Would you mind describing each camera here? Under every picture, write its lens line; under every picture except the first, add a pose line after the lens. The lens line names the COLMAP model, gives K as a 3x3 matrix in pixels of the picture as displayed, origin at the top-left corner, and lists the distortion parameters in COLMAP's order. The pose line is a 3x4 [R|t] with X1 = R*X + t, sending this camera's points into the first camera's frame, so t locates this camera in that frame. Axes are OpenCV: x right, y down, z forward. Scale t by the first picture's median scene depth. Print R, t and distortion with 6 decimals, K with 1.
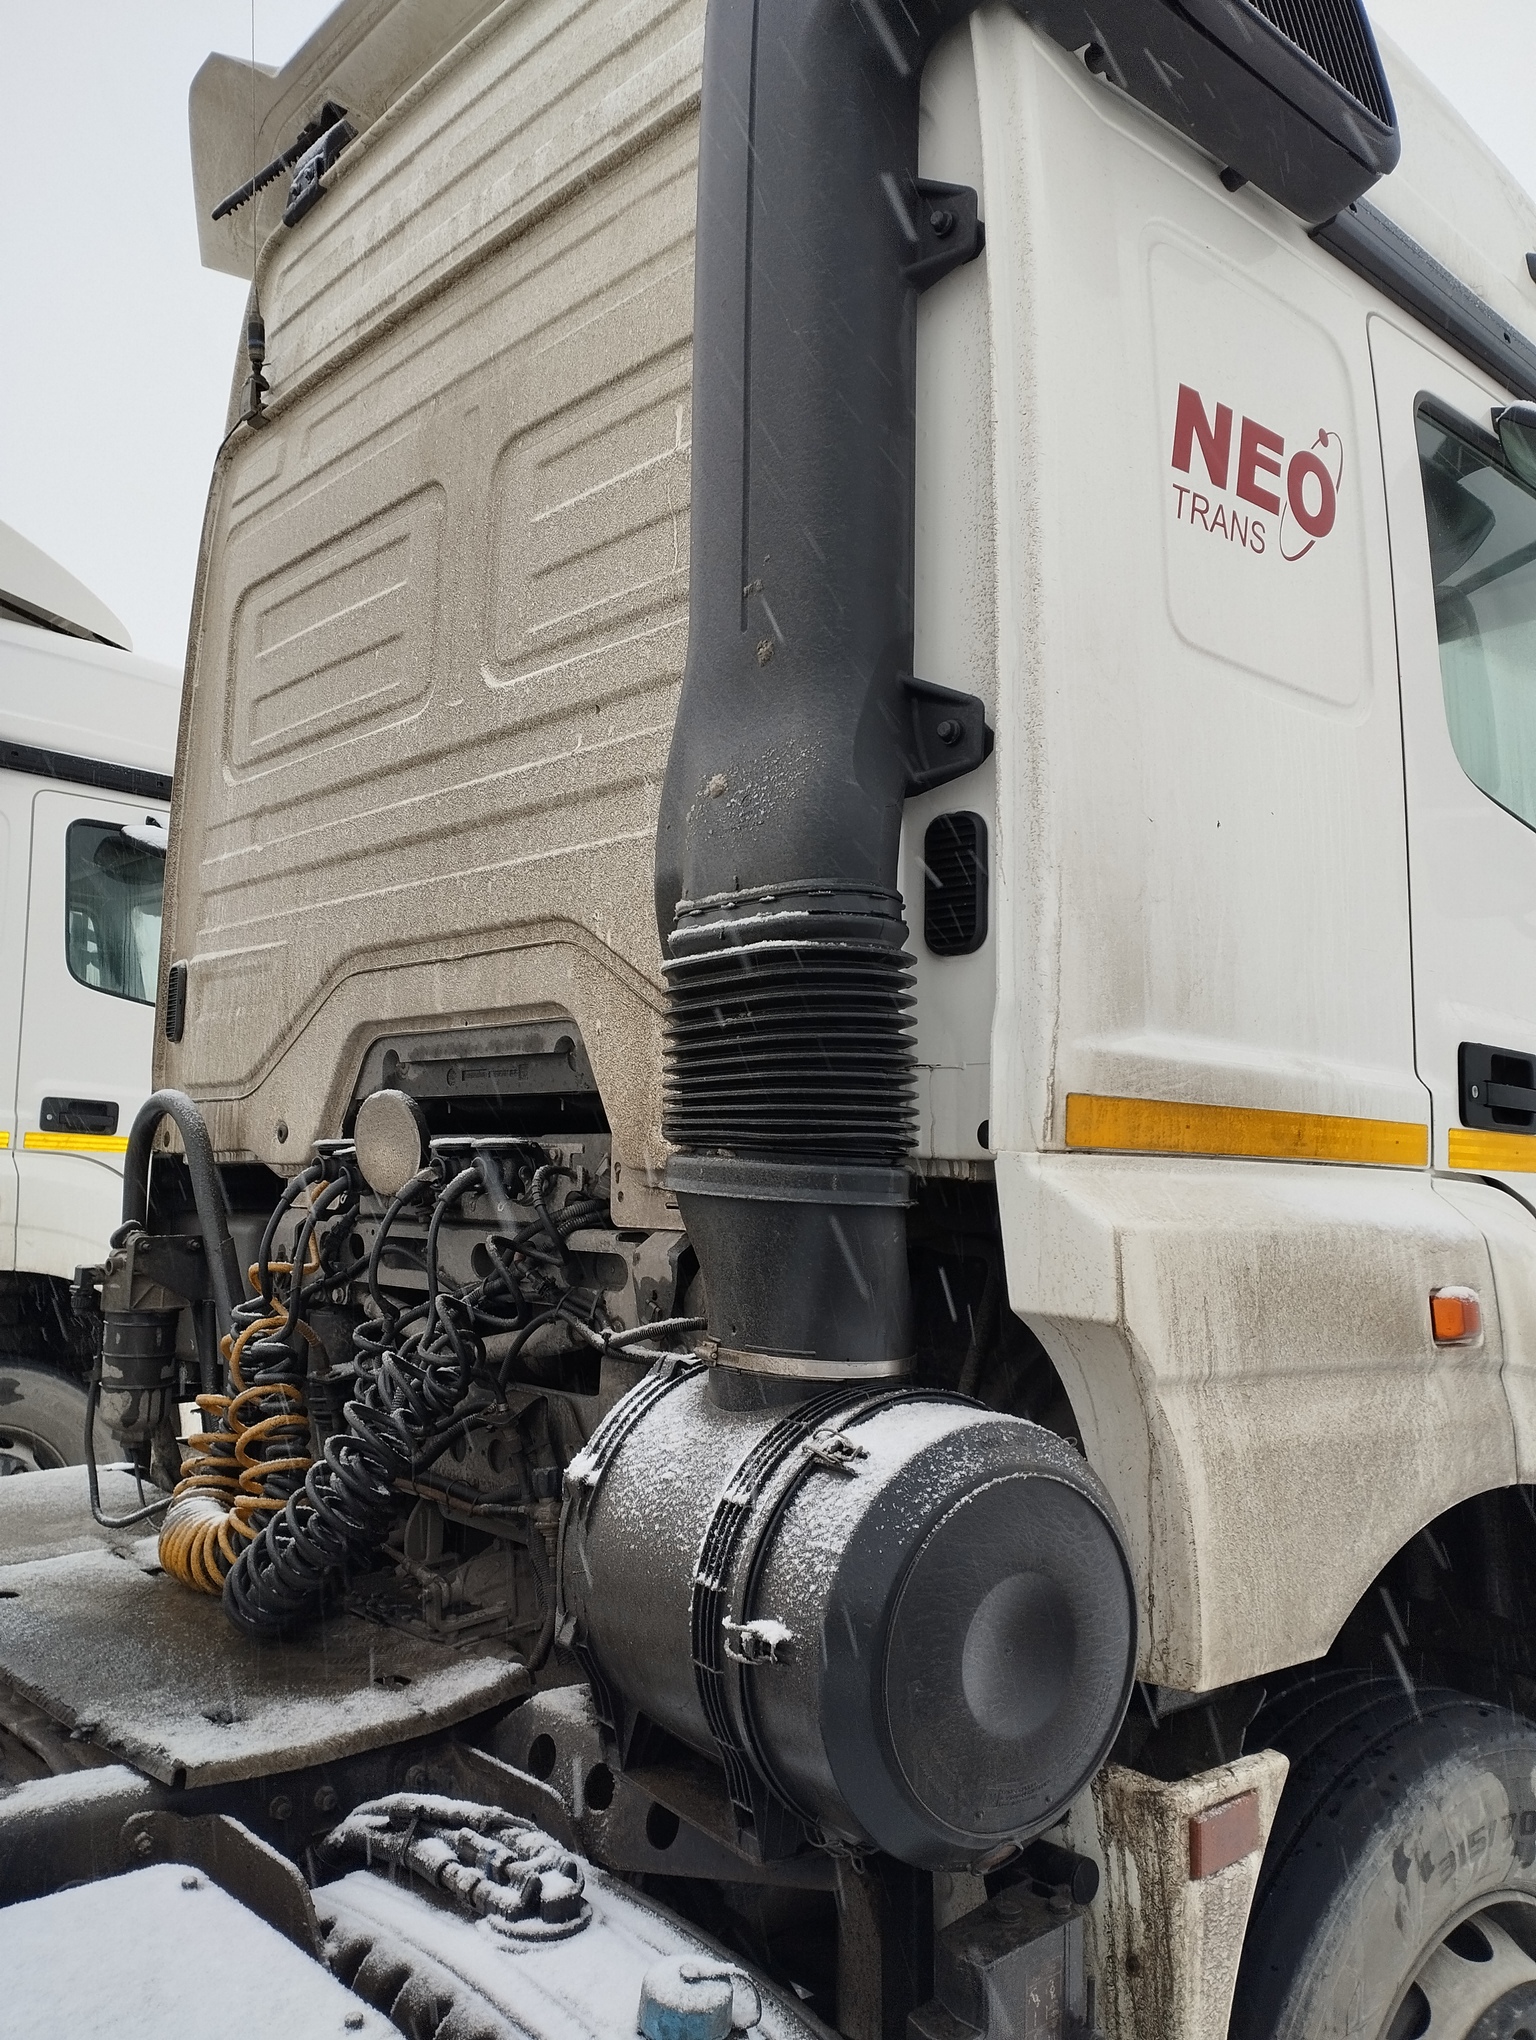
lens RADIAL K [[1674.6, 0, 767.4], [0, 1674.6, 1013.5], [0, 0, 1]] dist [0.086311, -0.101163]
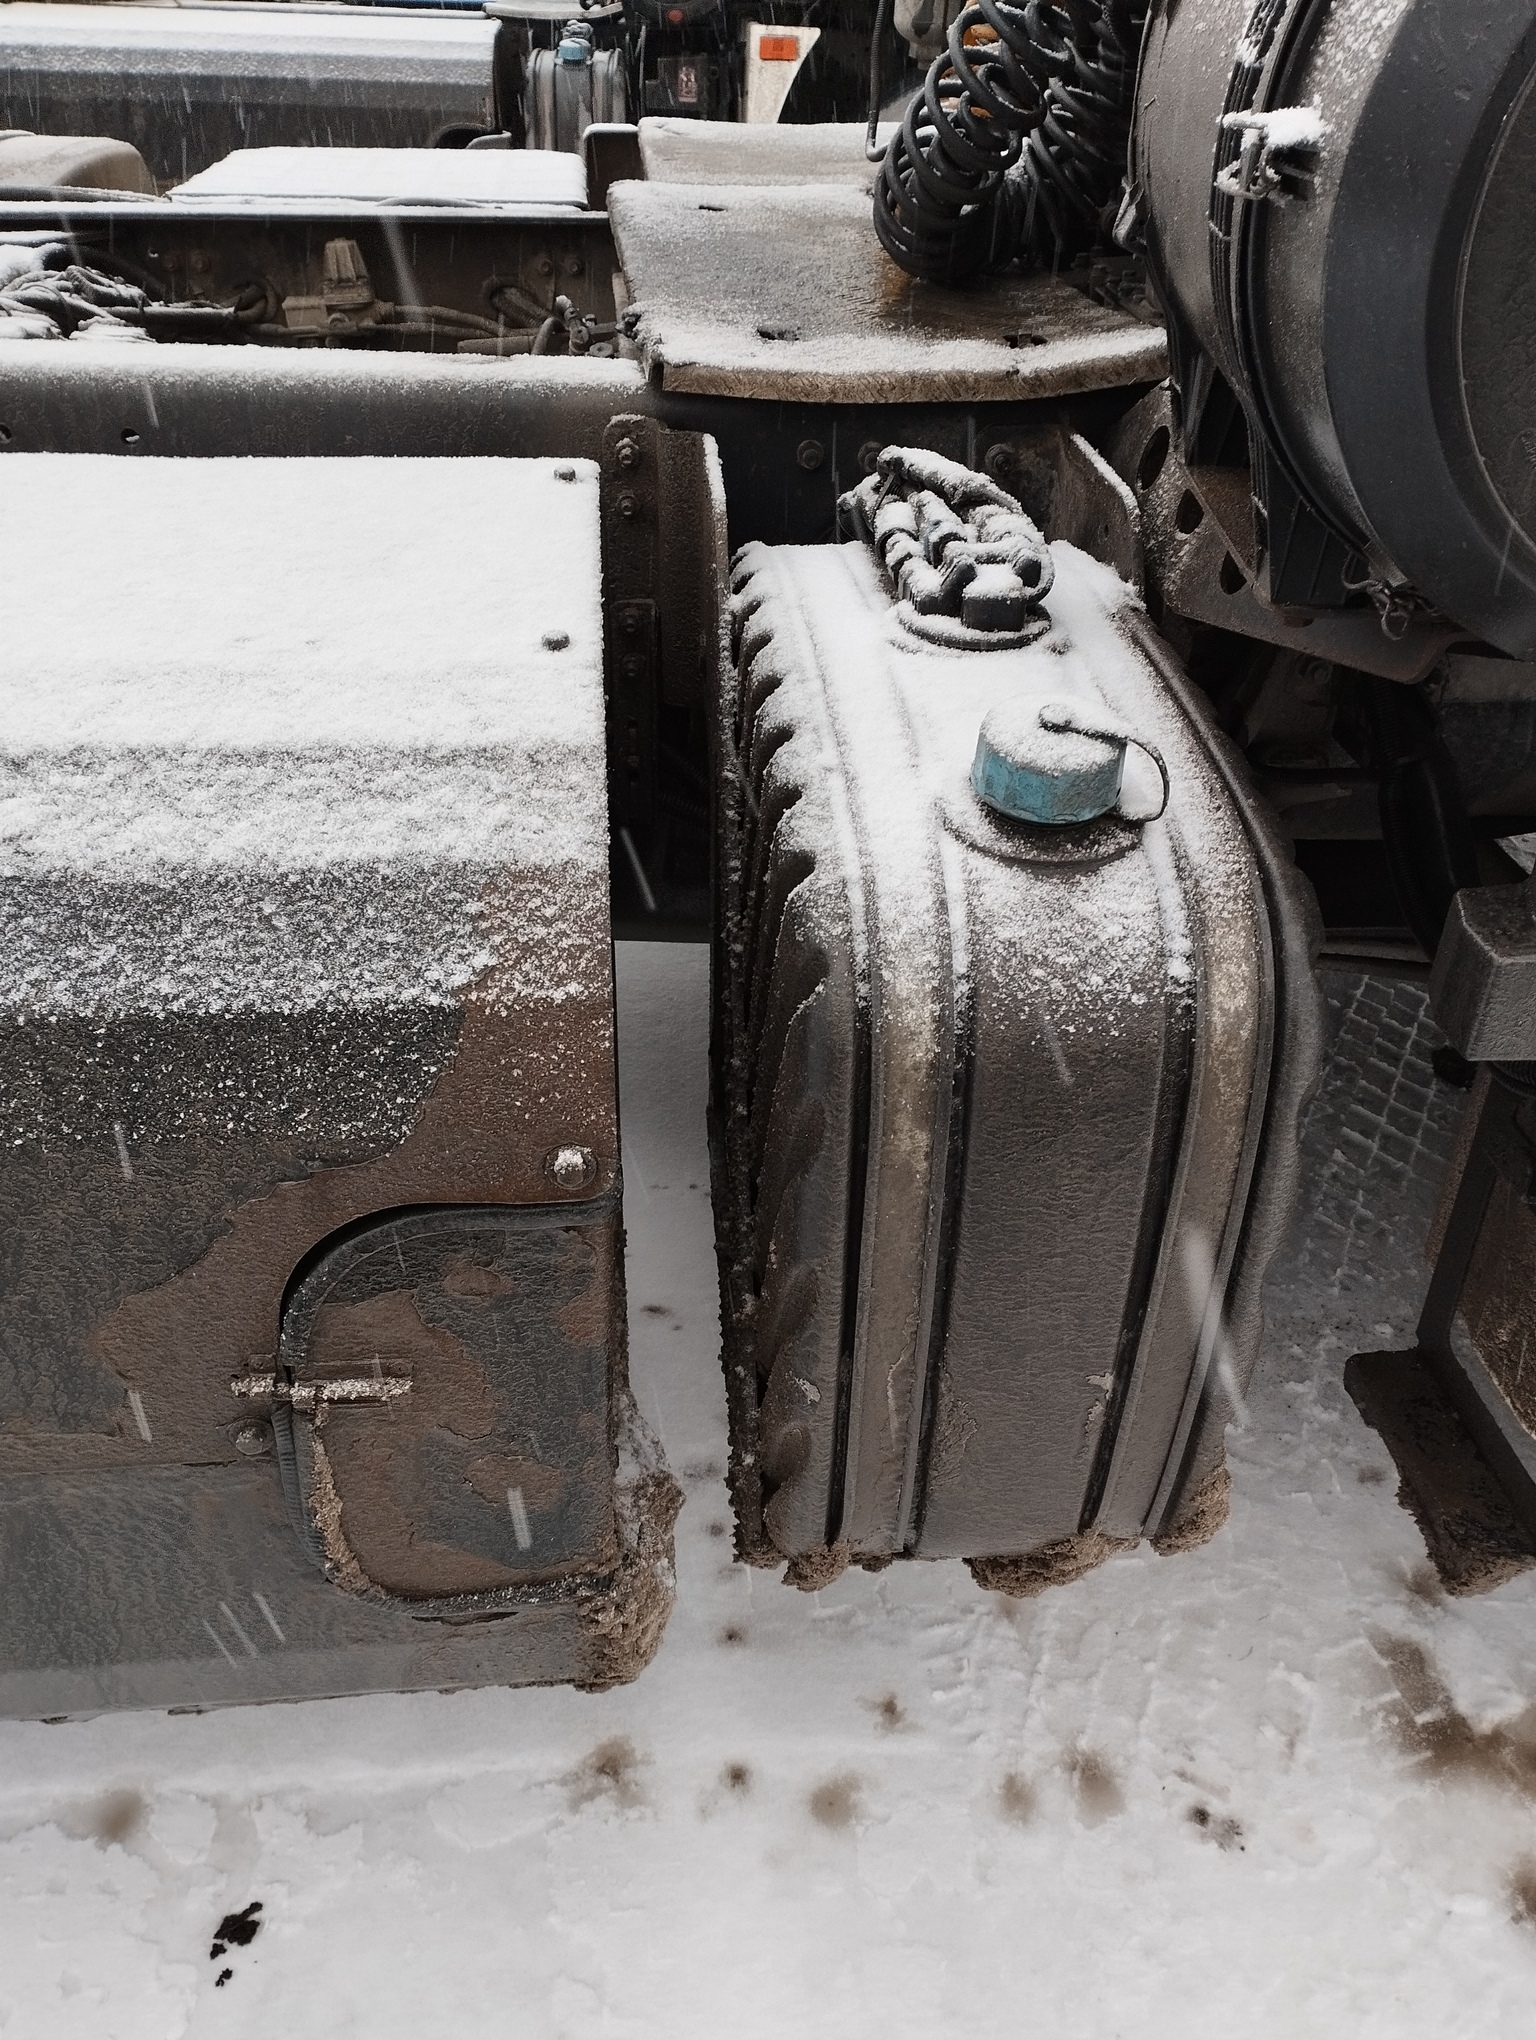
lens RADIAL K [[1674.6, 0, 782.8], [0, 1674.6, 1014.2], [0, 0, 1]] dist [0.086311, -0.101163]
pose [[0.801871, 0.328715, -0.498949, 0.143786], [0.035417, 0.807446, 0.588877, 0.191534], [0.596447, -0.489875, 0.635825, 0.333246]]
